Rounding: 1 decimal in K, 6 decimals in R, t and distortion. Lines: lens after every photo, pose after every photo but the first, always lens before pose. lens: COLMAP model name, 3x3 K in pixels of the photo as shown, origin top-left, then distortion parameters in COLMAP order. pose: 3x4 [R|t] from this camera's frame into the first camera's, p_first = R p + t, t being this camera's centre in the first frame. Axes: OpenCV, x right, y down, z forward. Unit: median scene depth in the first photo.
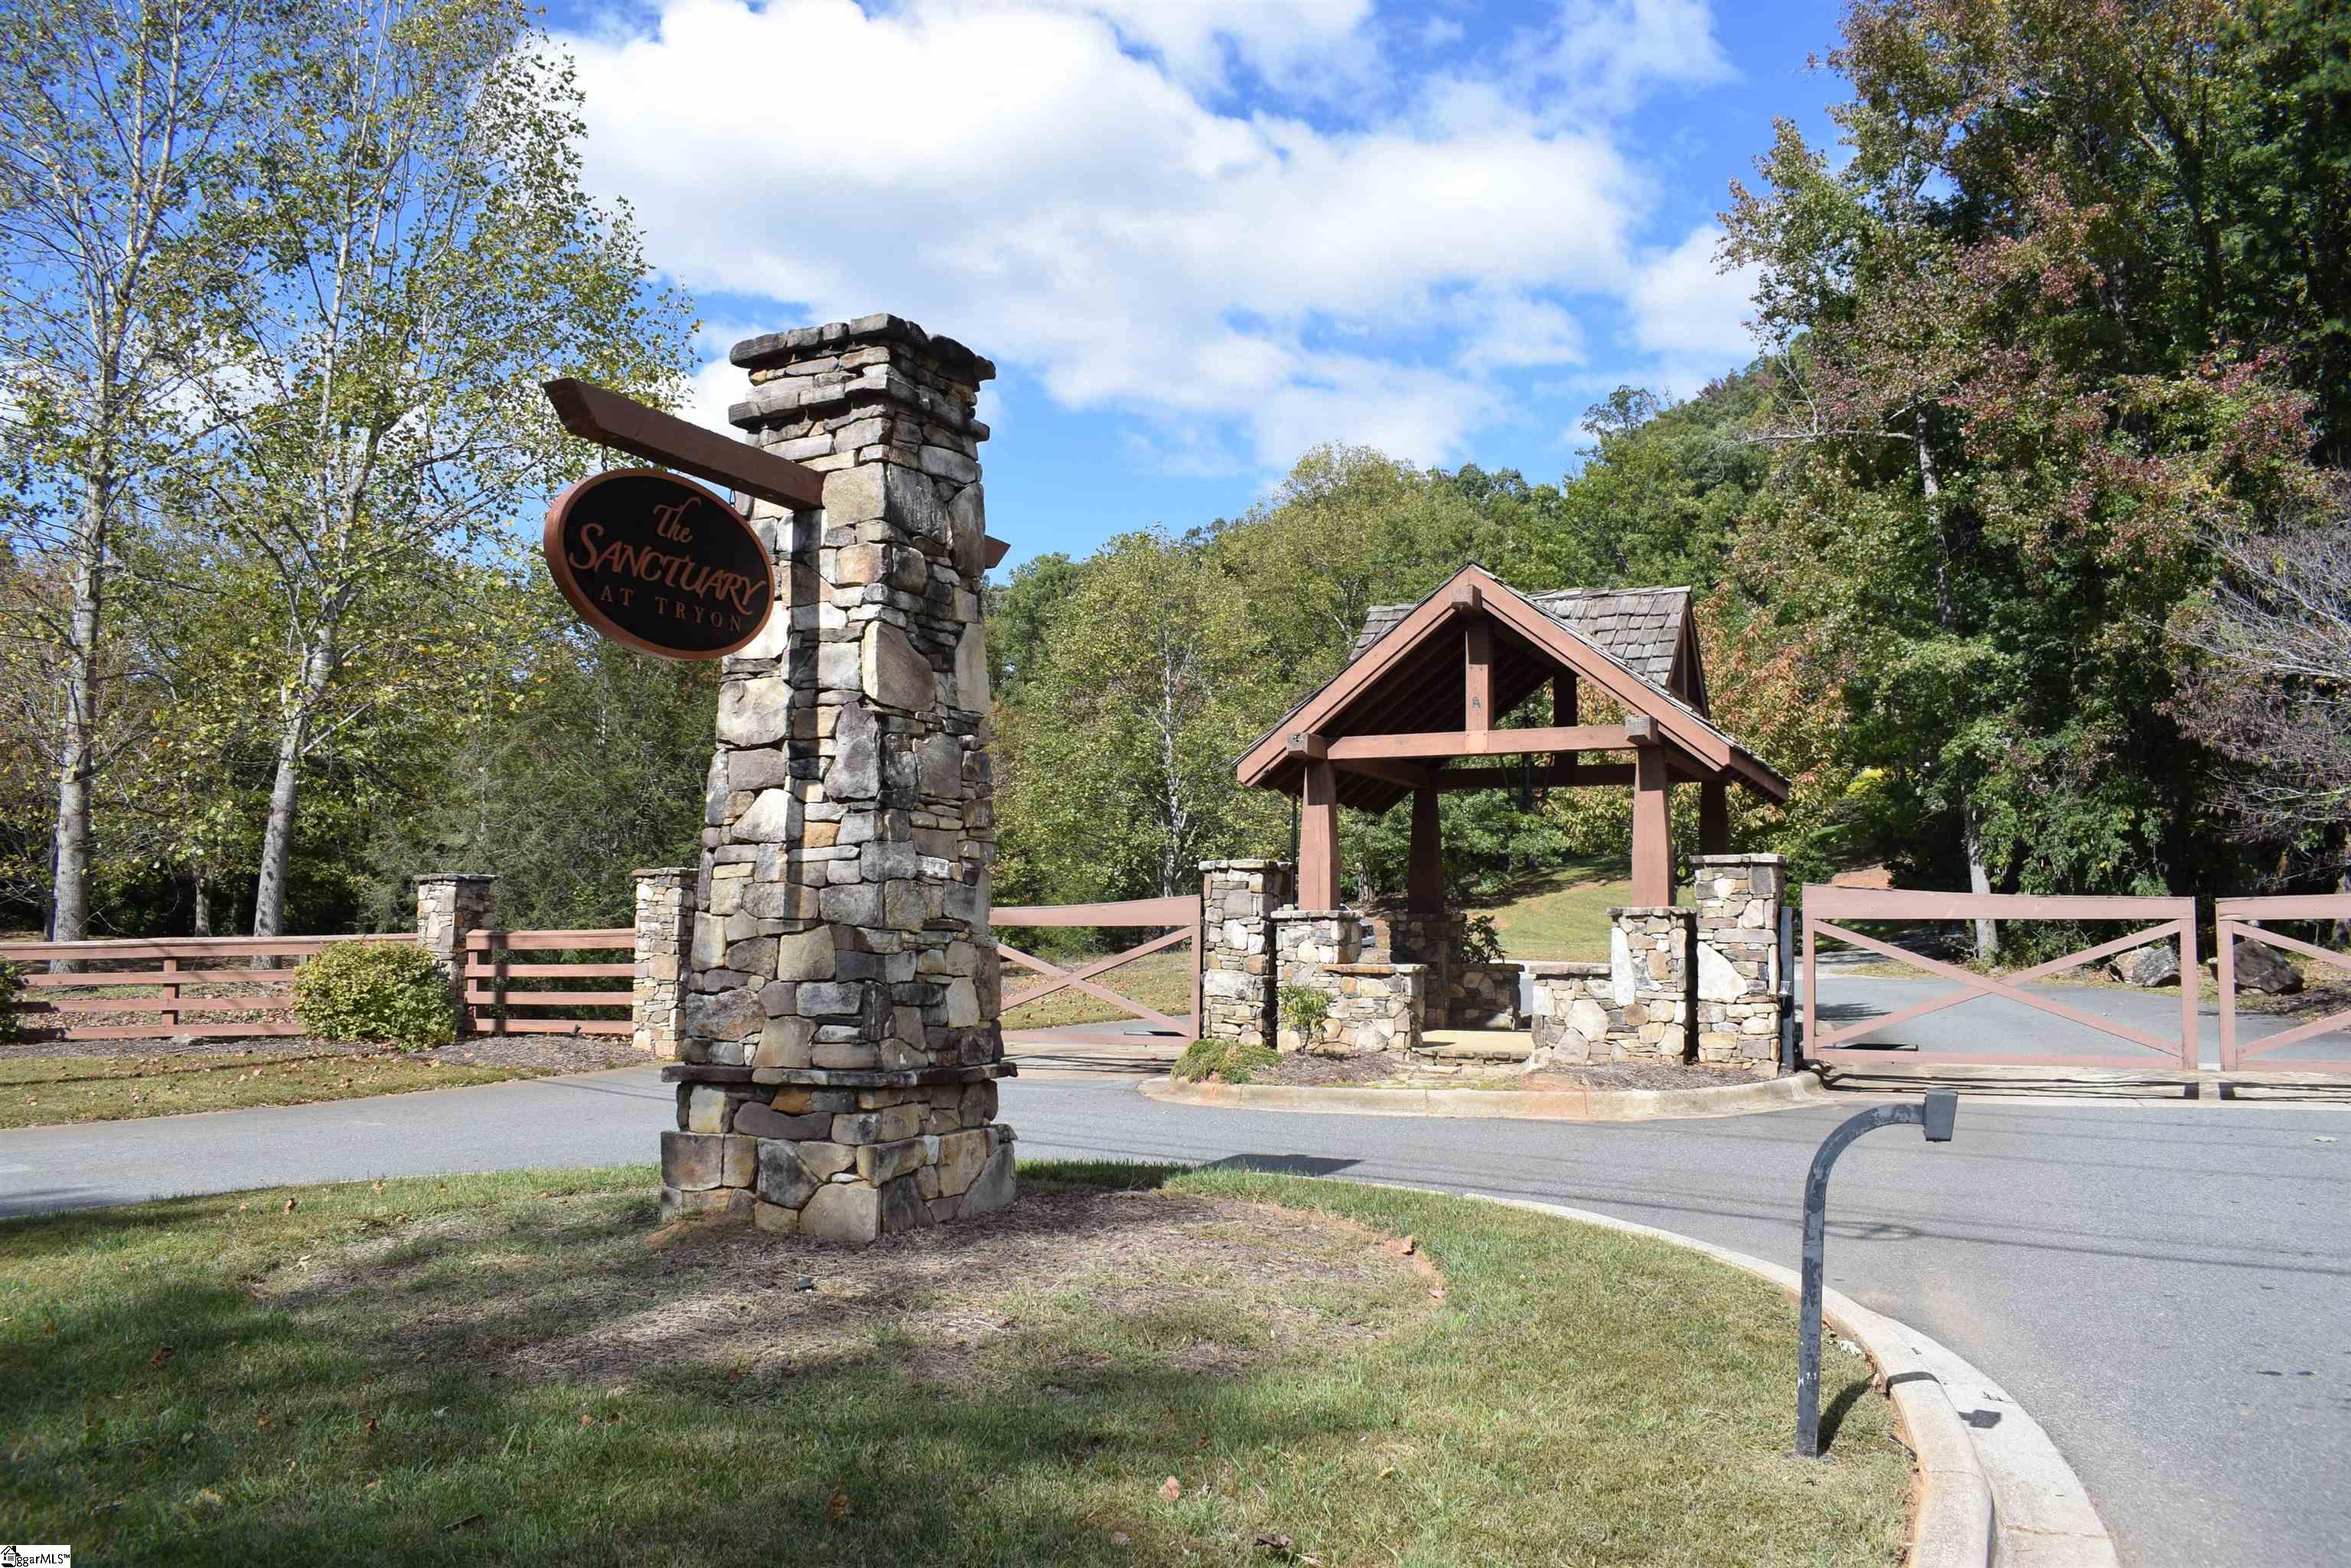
lens RADIAL K [[1818.5, 0, 1174.4], [0, 1818.5, 787.7], [0, 0, 1]] dist [-0.074565, 0.001749]
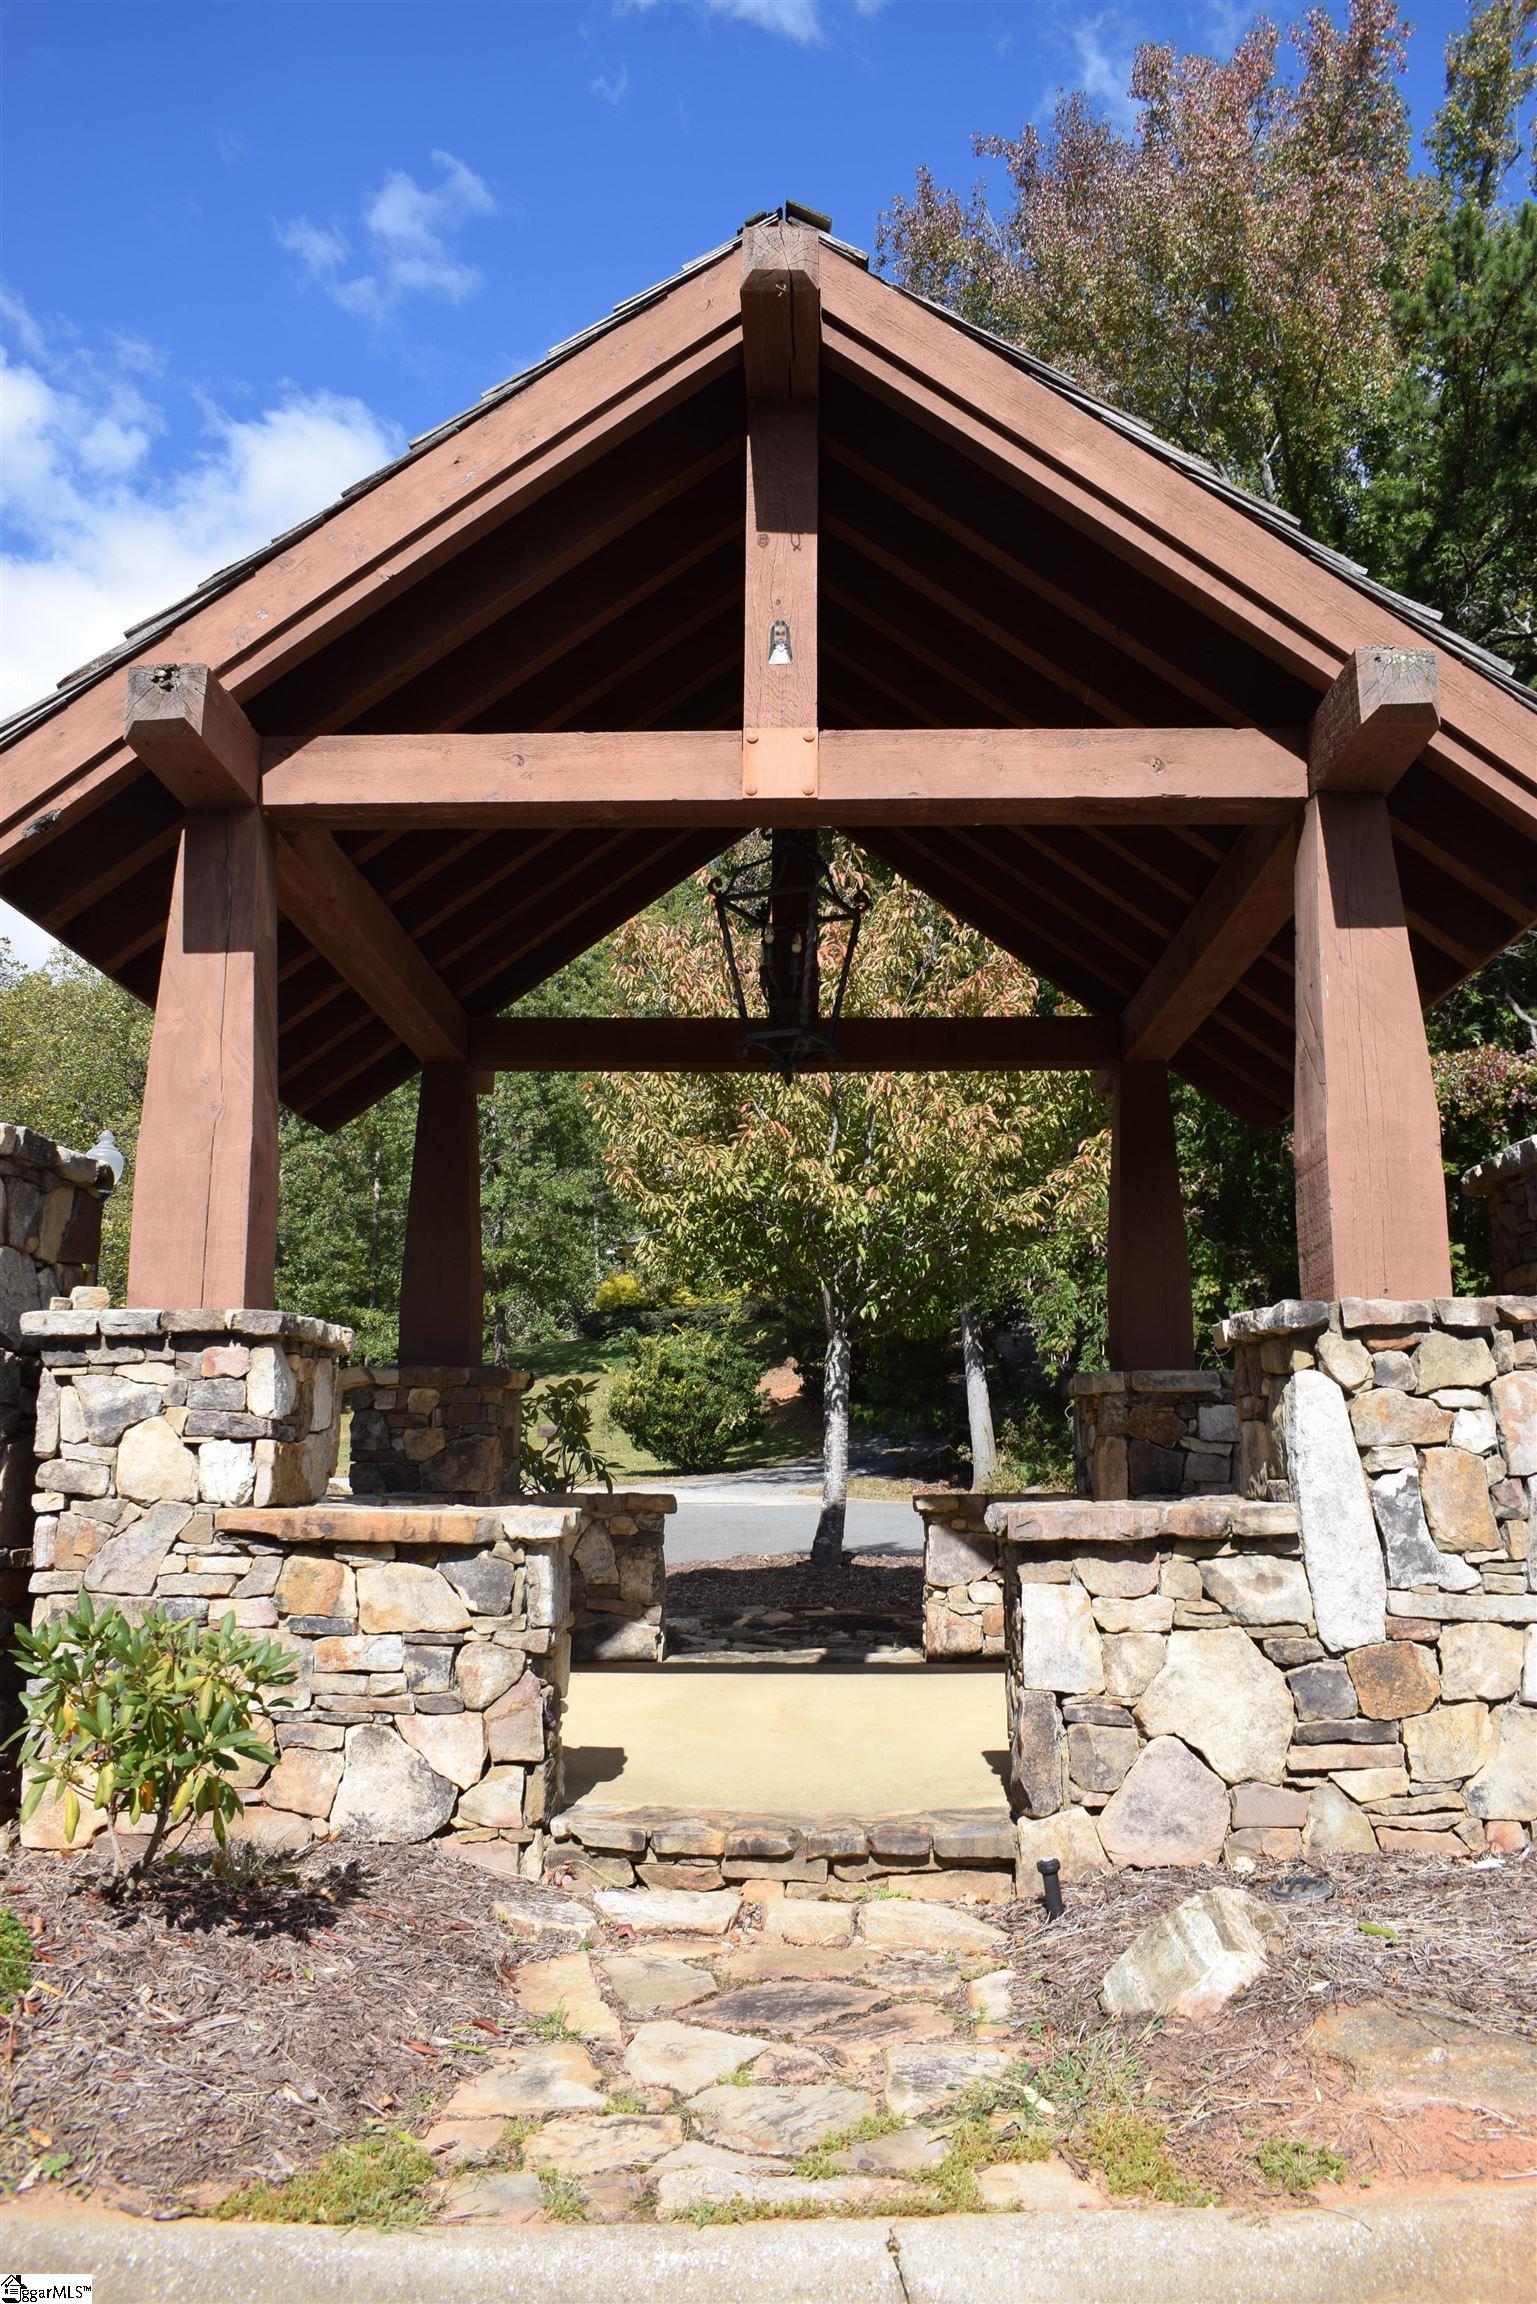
lens RADIAL K [[1782.2, 0, 758.6], [0, 1782.2, 1147.3], [0, 0, 1]] dist [-0.074565, 0.001749]
pose [[0.907827, 0.067456, 0.413883, 0.044017], [-0.029565, 0.994817, -0.097289, 0.067724], [-0.418301, 0.076085, 0.905116, 0.734212]]
